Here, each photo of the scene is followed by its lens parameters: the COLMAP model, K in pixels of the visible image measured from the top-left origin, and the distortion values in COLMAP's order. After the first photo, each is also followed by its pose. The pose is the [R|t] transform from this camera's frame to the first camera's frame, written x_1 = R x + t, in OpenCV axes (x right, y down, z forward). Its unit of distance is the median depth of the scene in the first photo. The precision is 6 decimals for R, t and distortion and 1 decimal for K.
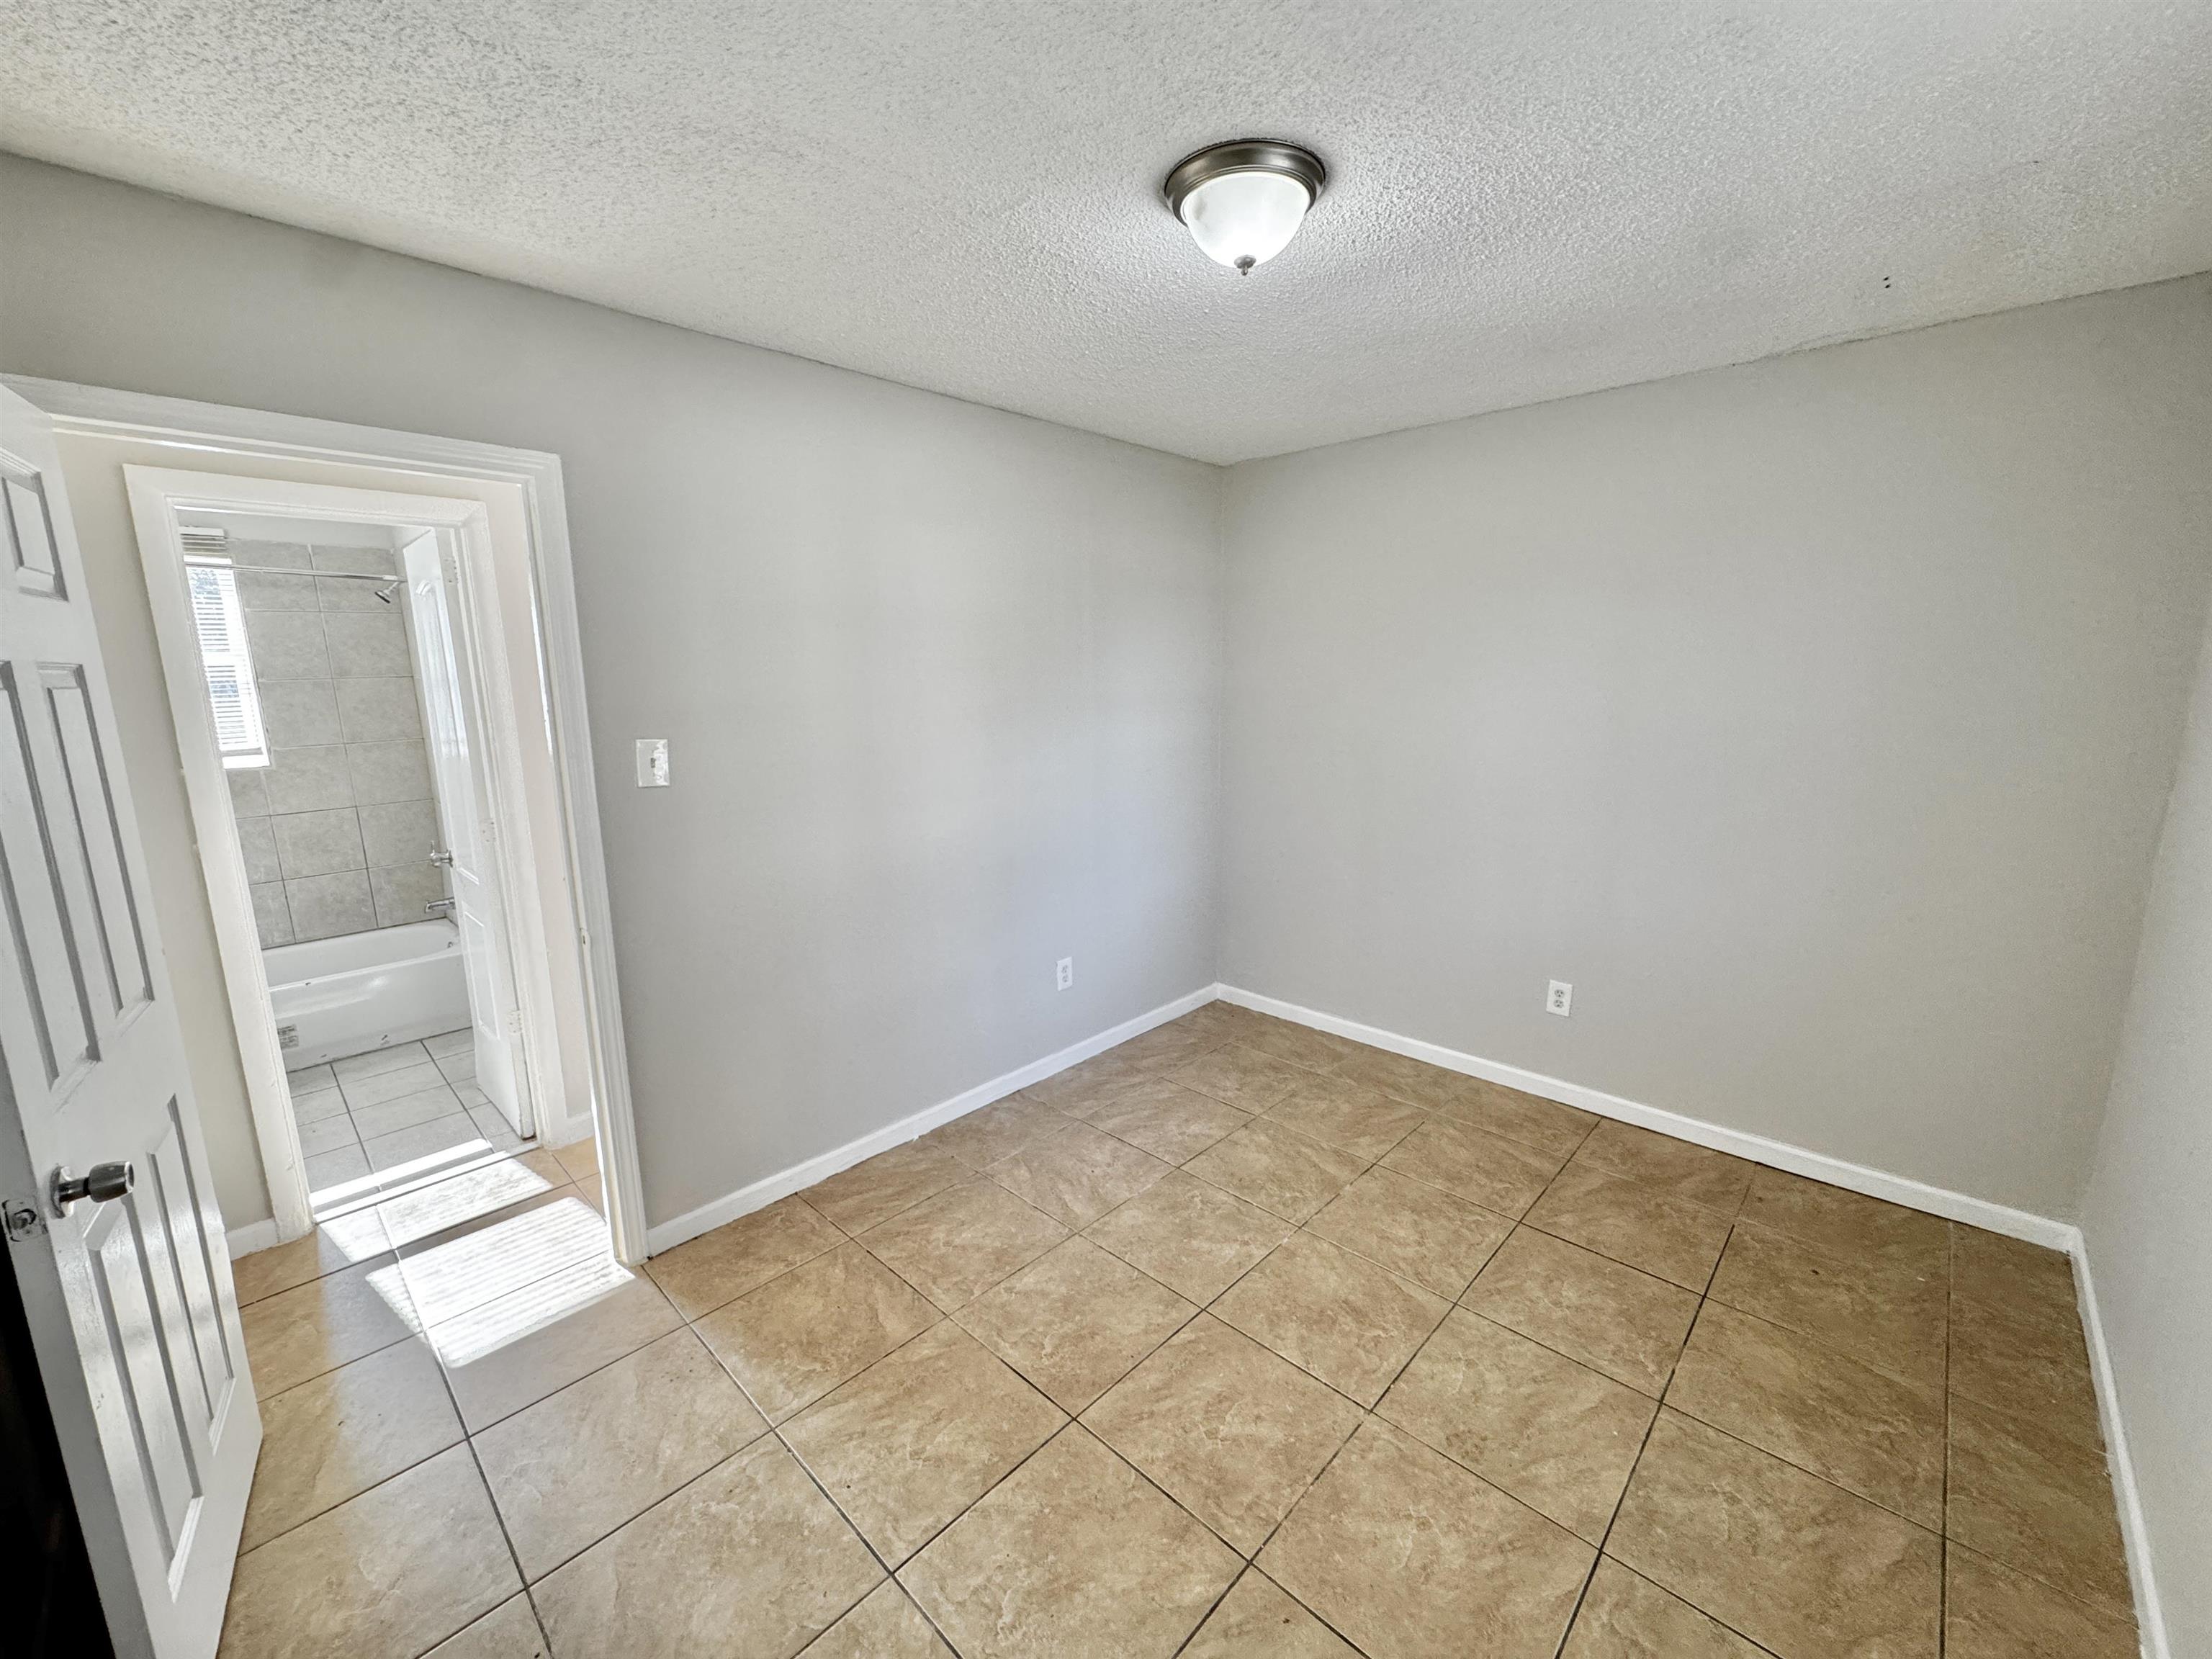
lens RADIAL K [[880.6, 0, 1106.0], [0, 880.6, 829.5], [0, 0, 1]] dist [-0.001642, -0.000093]
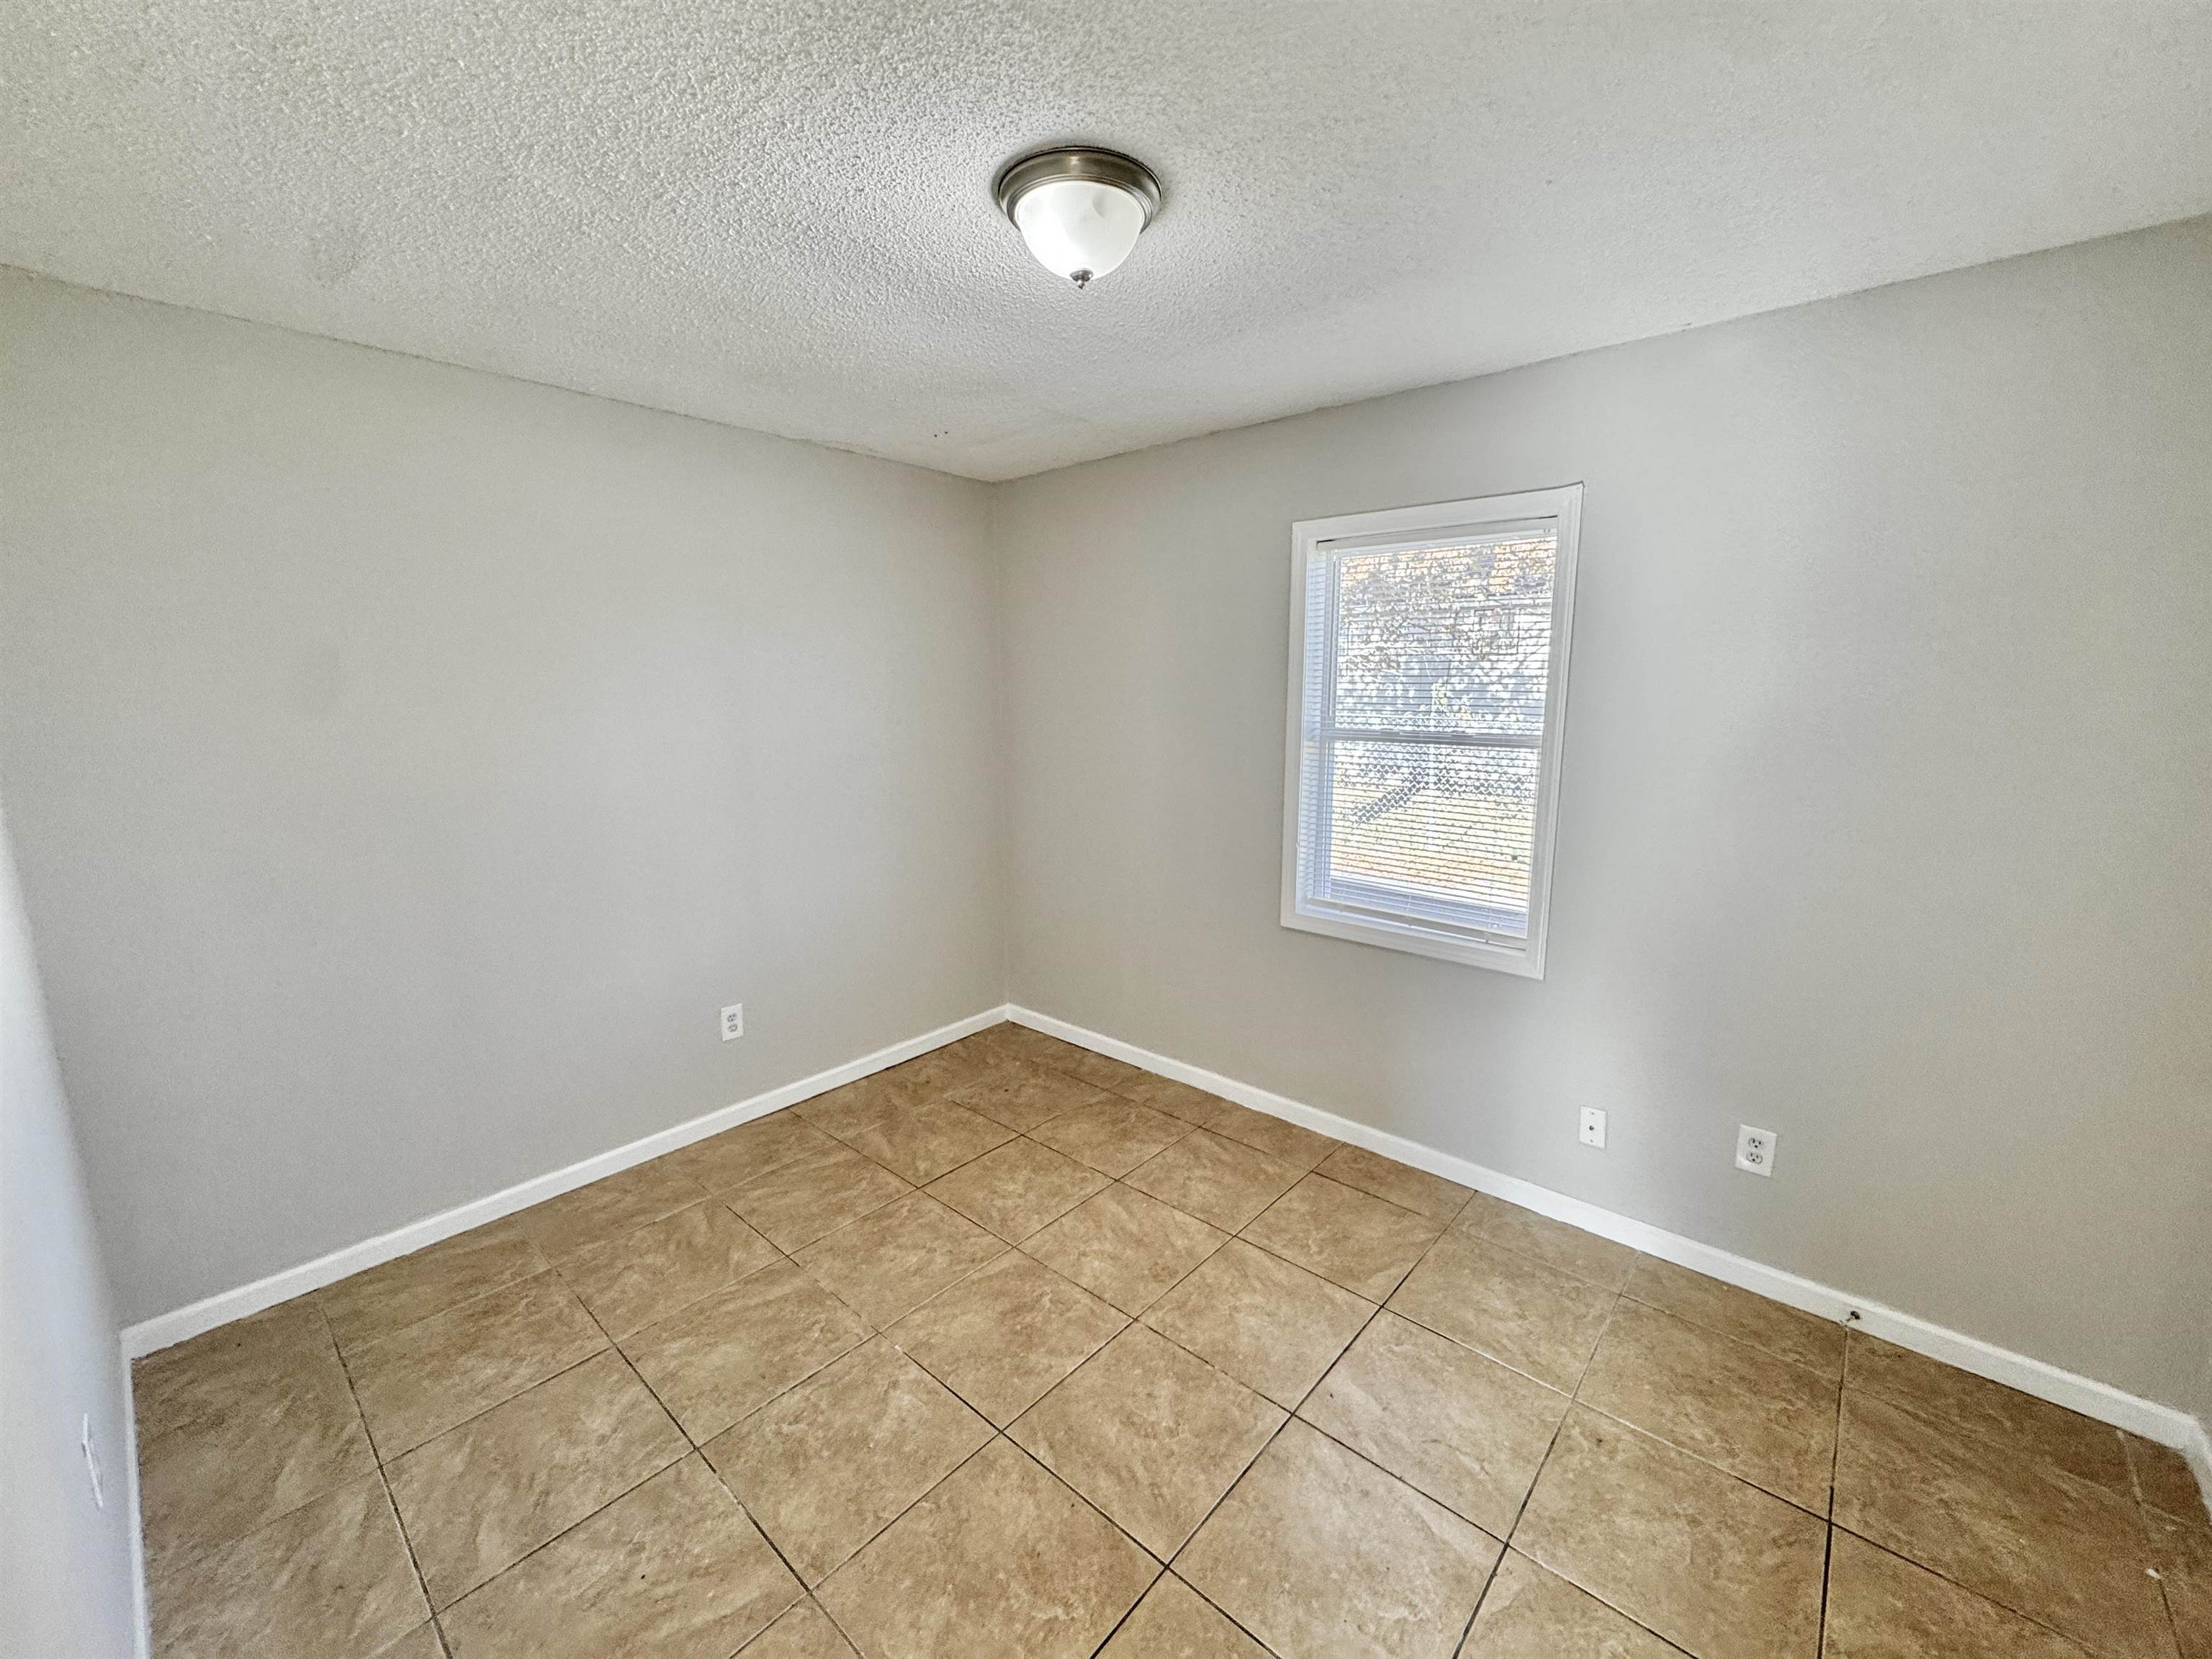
lens RADIAL K [[880.6, 0, 1106.0], [0, 880.6, 829.5], [0, 0, 1]] dist [-0.001642, -0.000093]
pose [[-0.036583, -0.154499, 0.987315, -0.608051], [0.183700, 0.970101, 0.158611, -0.136800], [-0.982301, 0.187173, -0.007107, 0.736604]]
